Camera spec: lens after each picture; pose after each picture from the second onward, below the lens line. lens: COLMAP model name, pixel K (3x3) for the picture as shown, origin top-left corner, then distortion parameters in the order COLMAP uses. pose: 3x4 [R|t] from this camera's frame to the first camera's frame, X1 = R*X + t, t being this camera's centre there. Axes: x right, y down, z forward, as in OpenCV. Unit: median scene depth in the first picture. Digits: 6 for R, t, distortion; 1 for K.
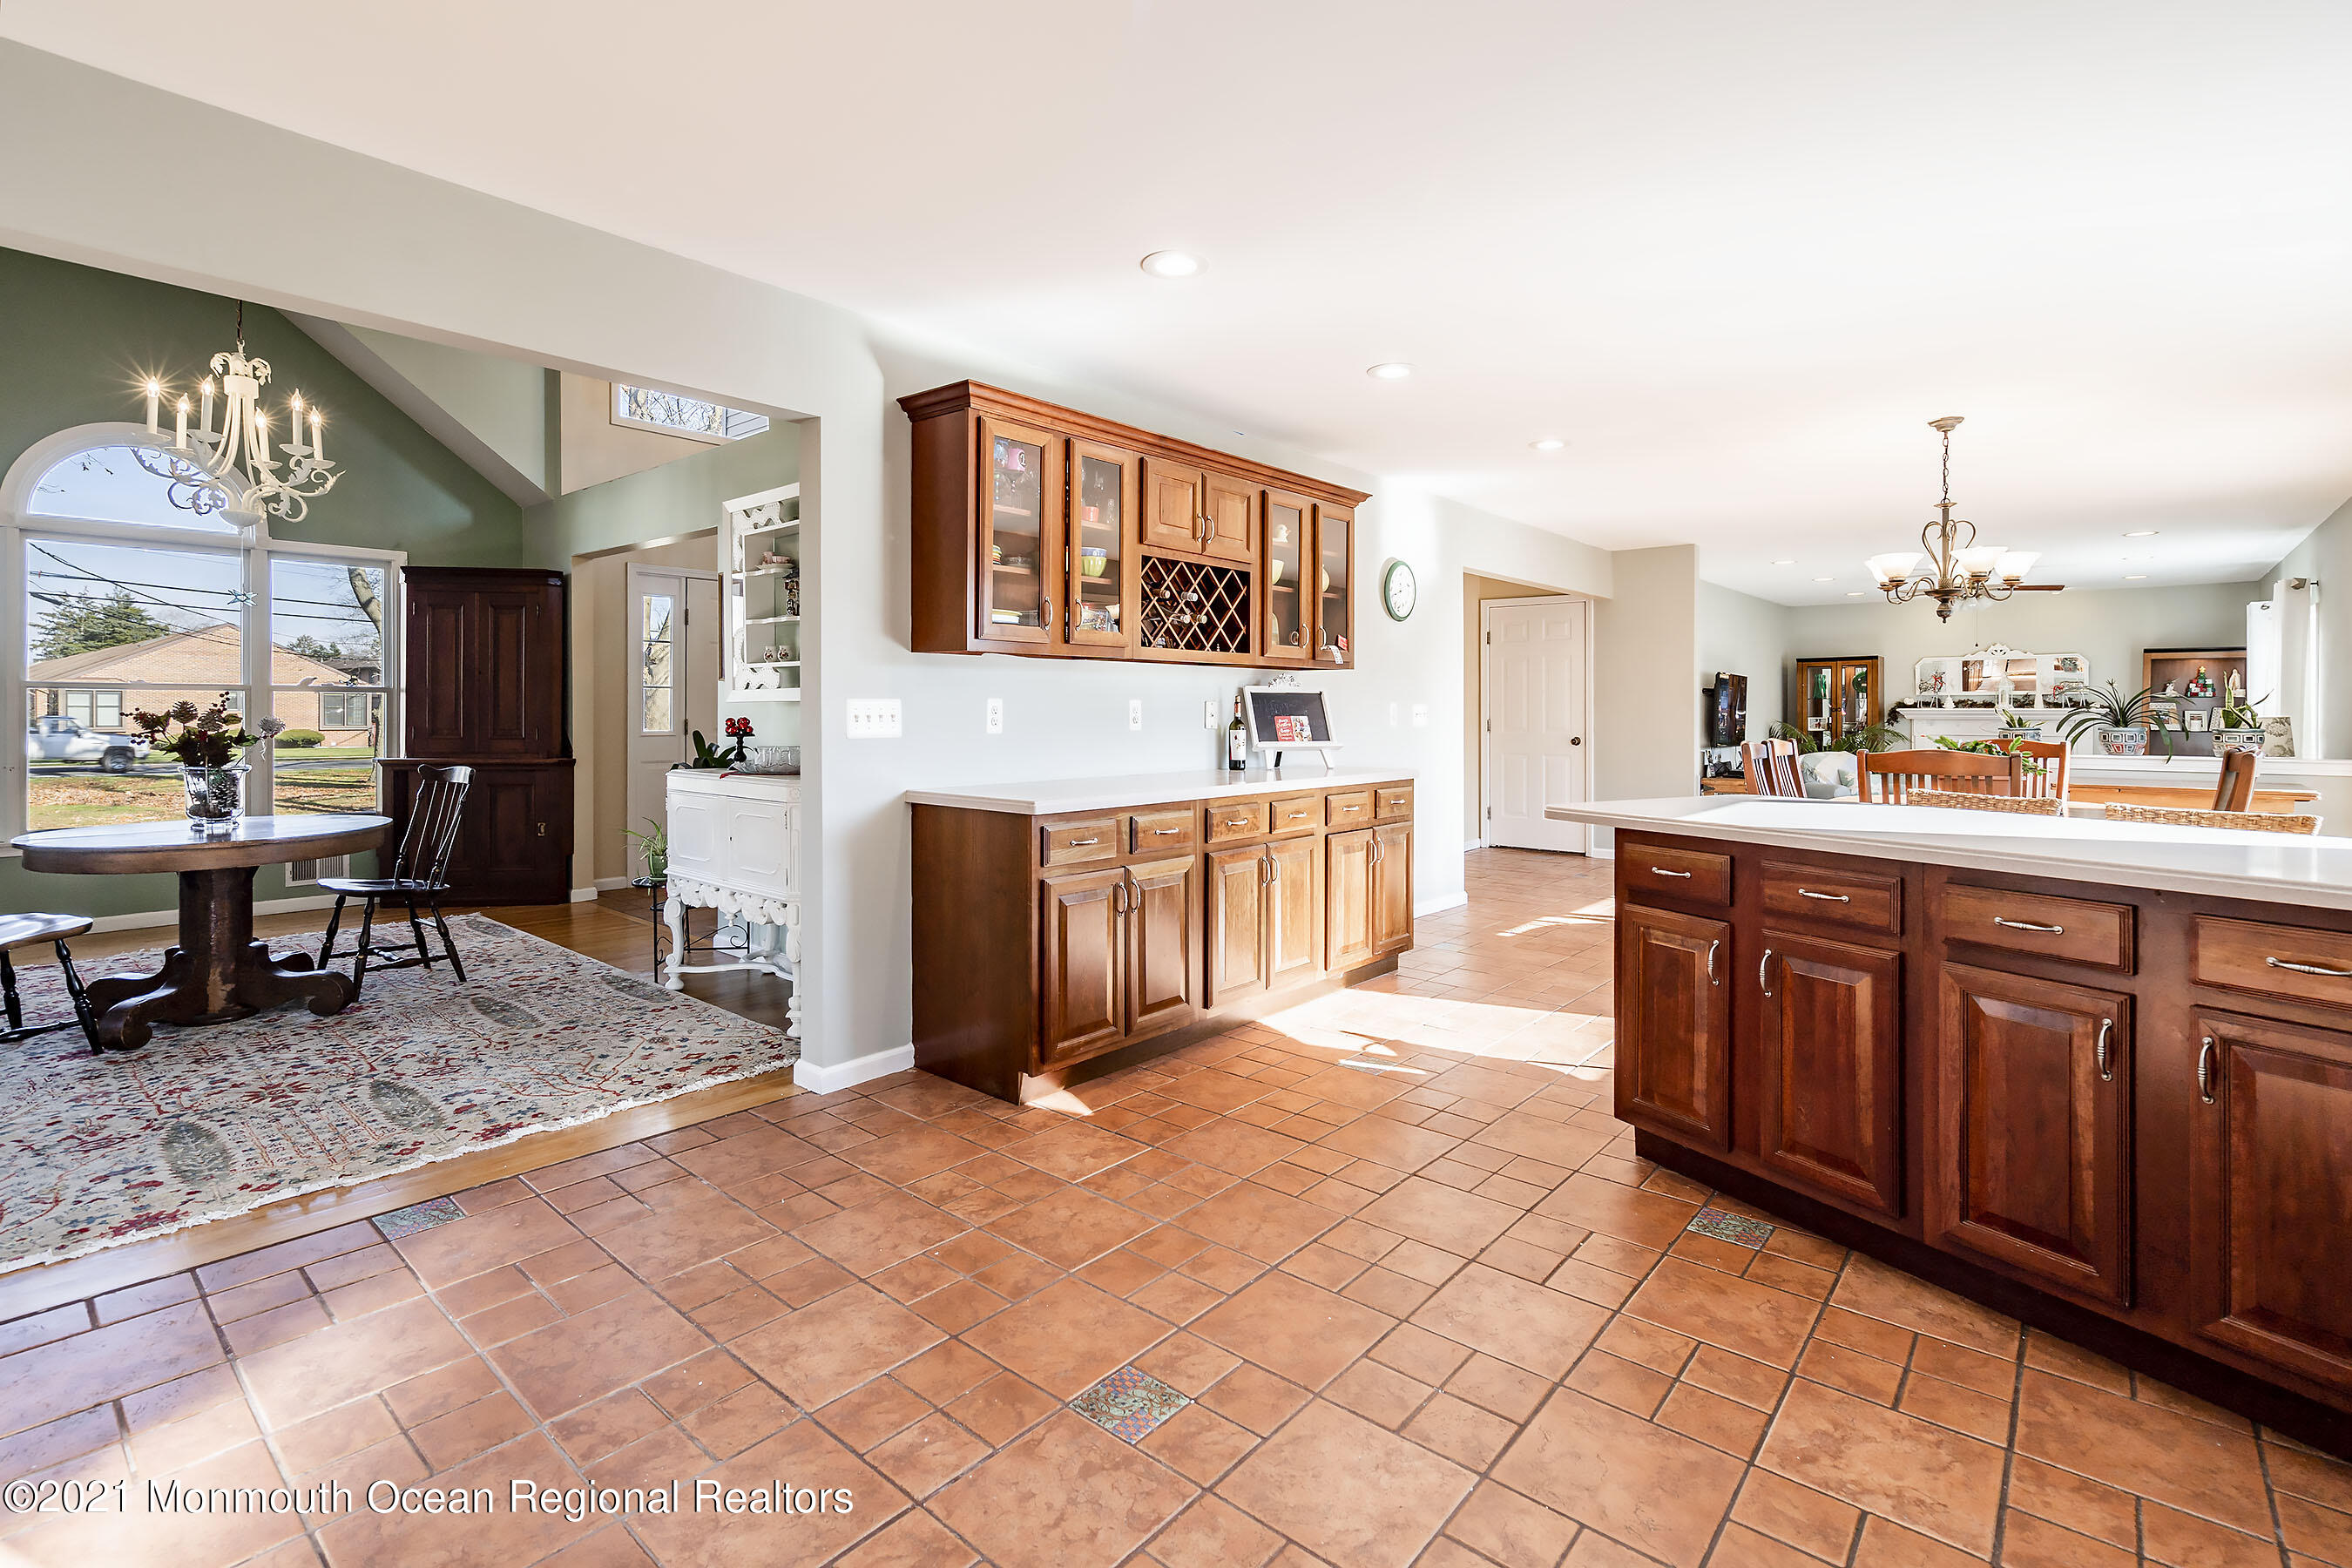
lens RADIAL K [[1074.7, 0, 1165.2], [0, 1074.7, 735.6], [0, 0, 1]] dist [-0.004328, 0.000794]
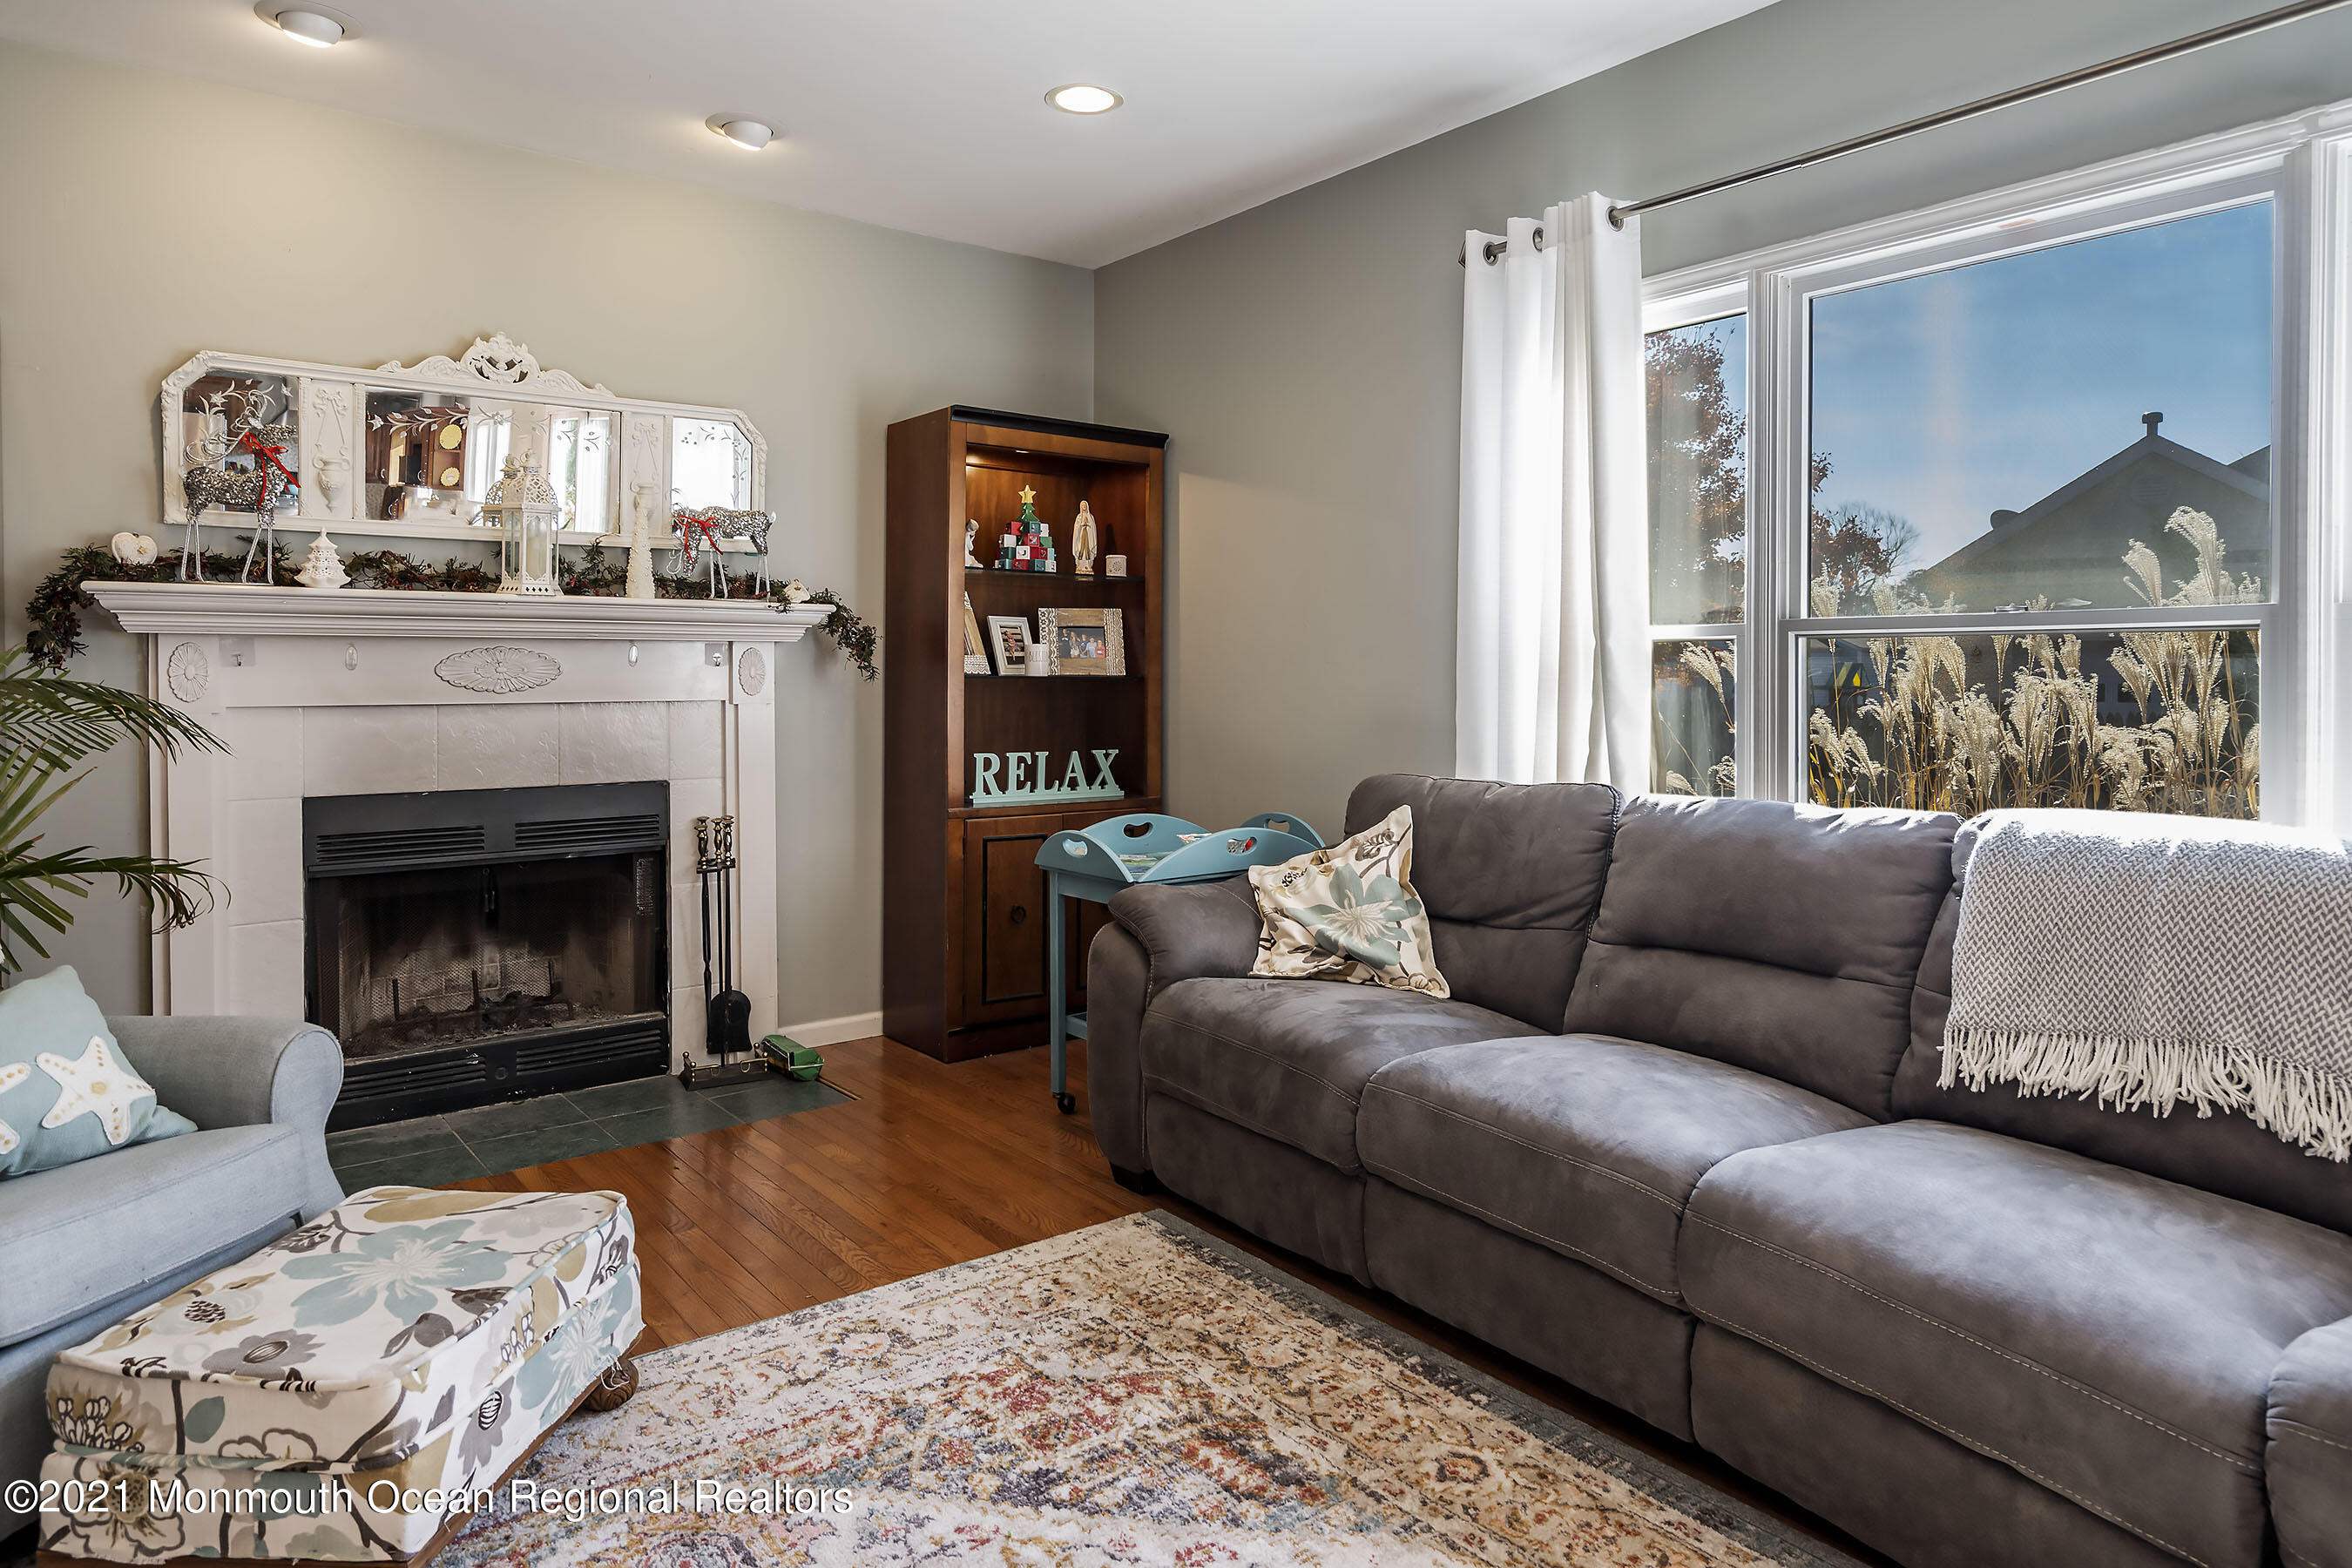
lens RADIAL K [[1393.7, 0, 1107.9], [0, 1393.7, 681.5], [0, 0, 1]] dist [0.009266, -0.005573]
pose [[0.202828, -0.005010, 0.979202, 1.206102], [0.024293, 0.999705, 0.000083, -0.005156], [-0.978913, 0.023771, 0.202890, 1.966736]]
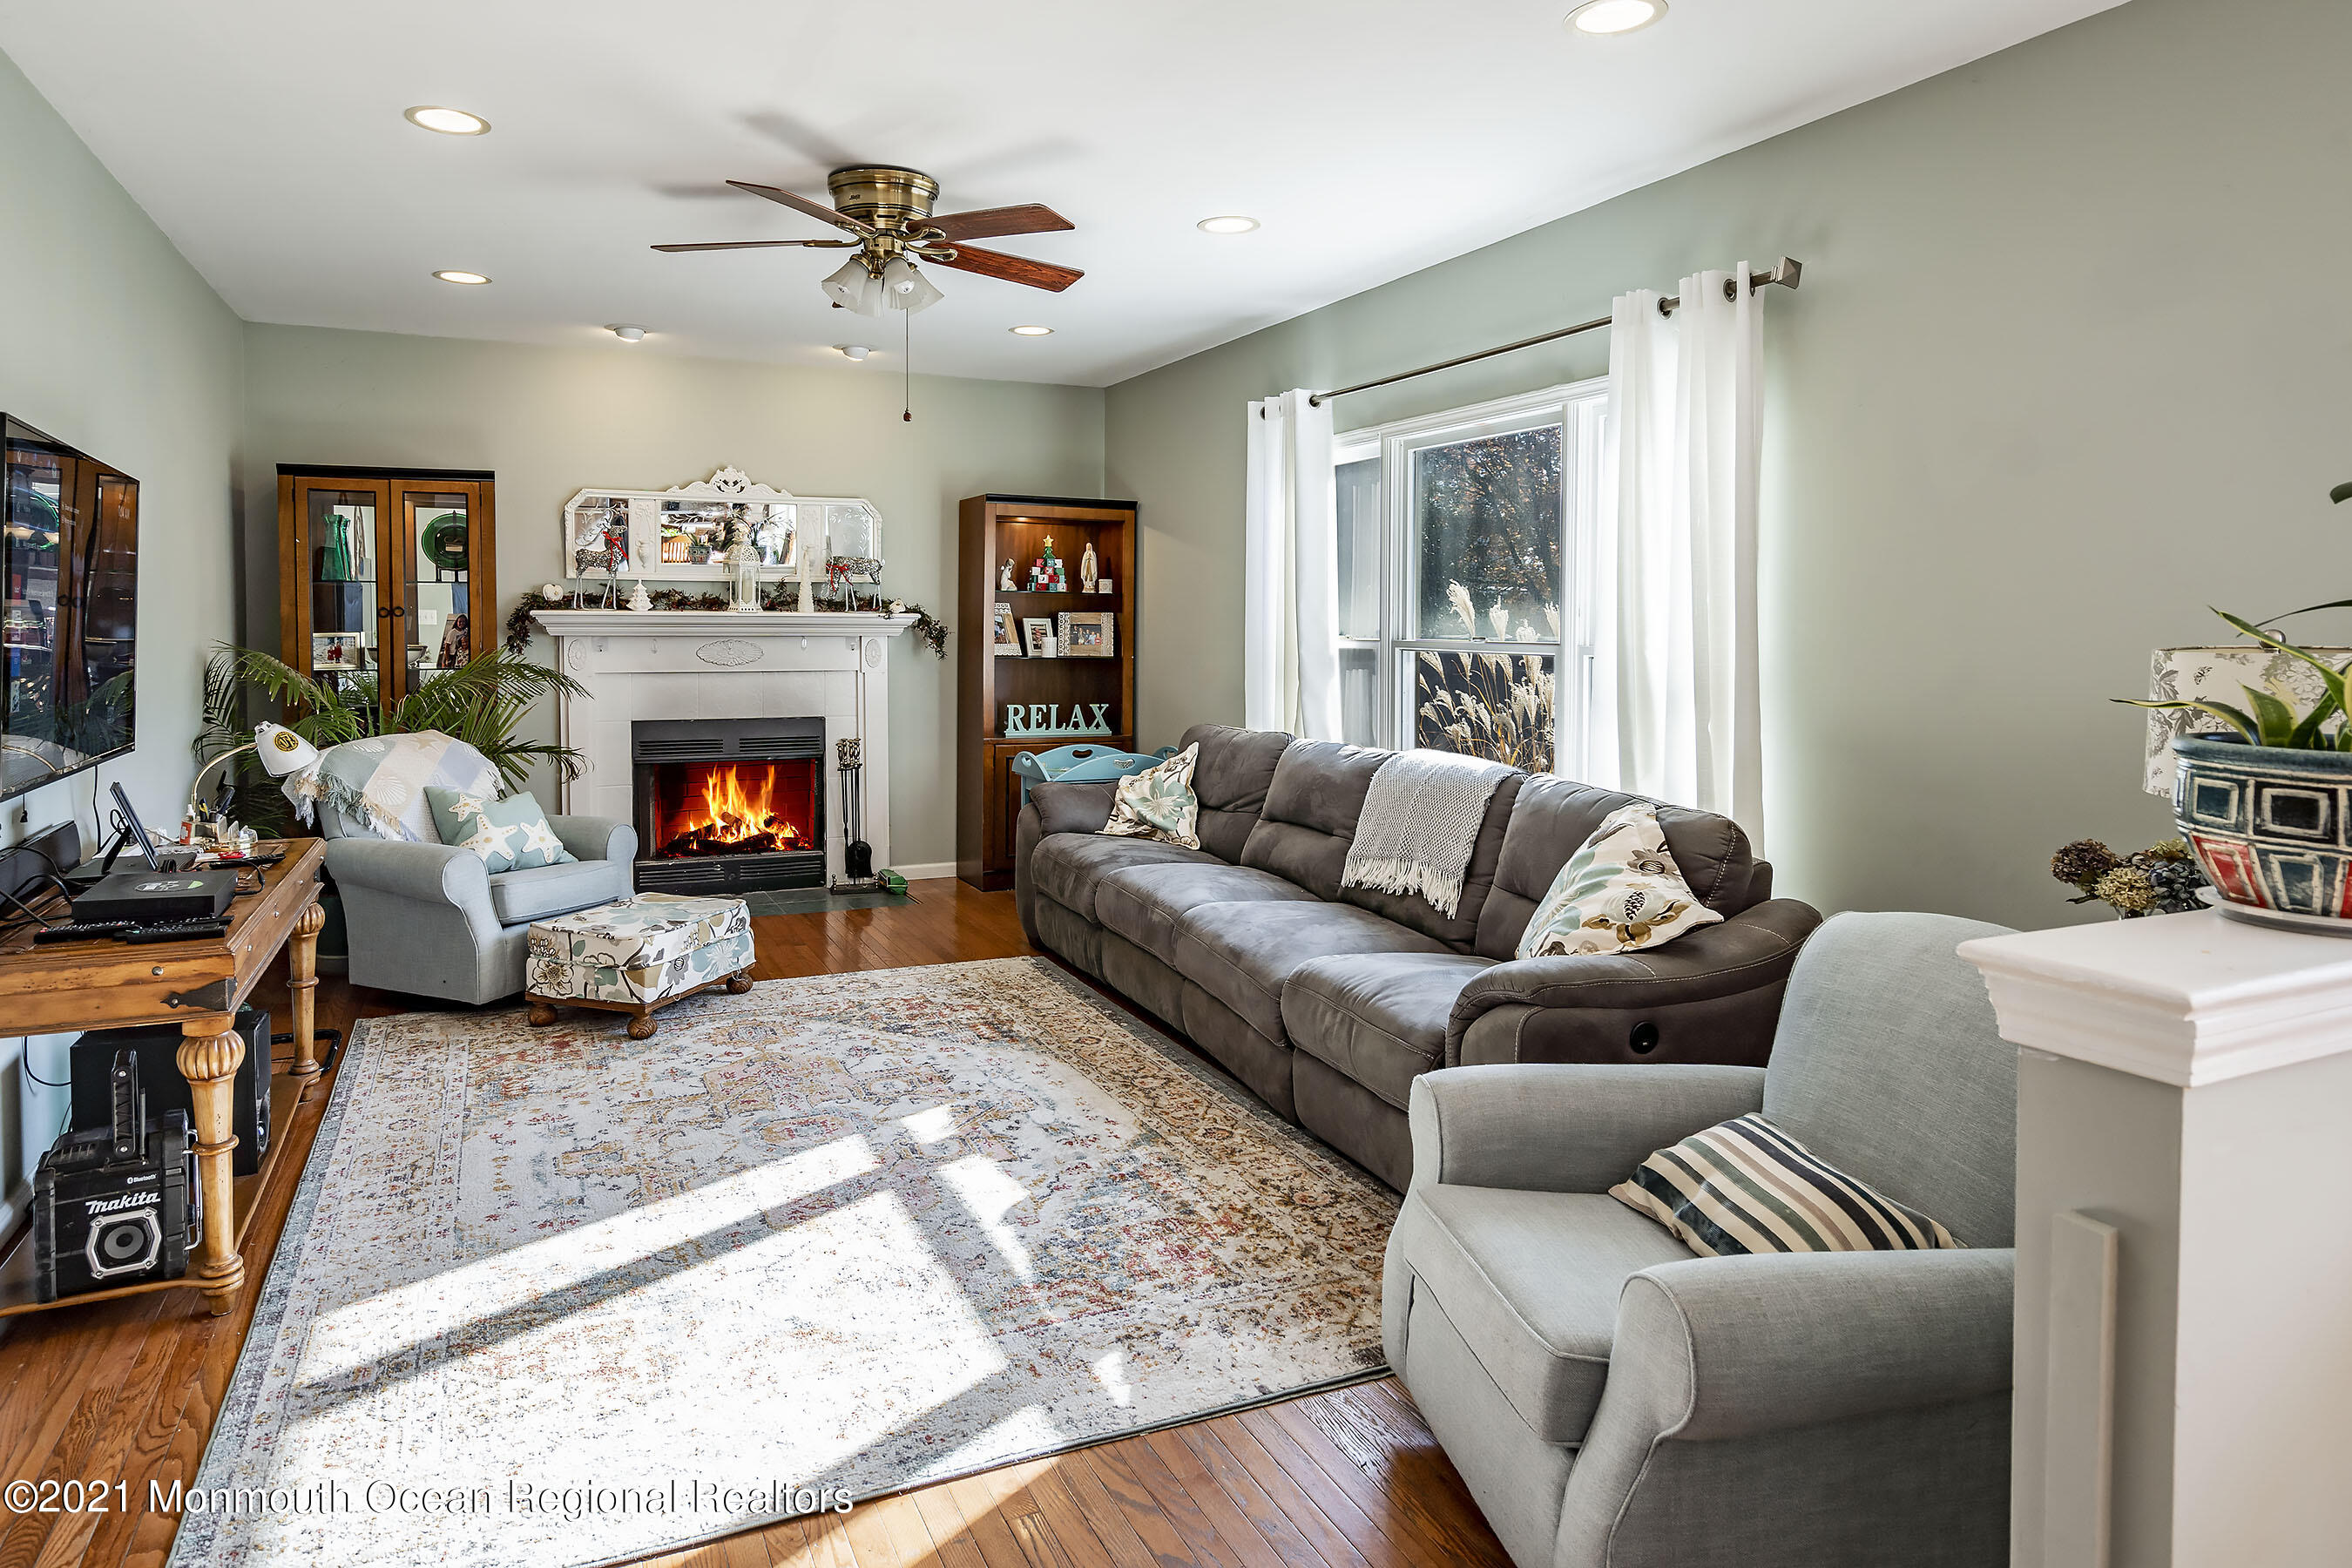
lens RADIAL K [[1335.7, 0, 1052.5], [0, 1335.7, 672.9], [0, 0, 1]] dist [-0.001696, 0.001339]
pose [[0.436951, -0.032978, 0.898881, 0.828457], [0.014419, 0.999456, 0.029659, -0.035701], [-0.899370, 0.000002, 0.437189, 1.572311]]
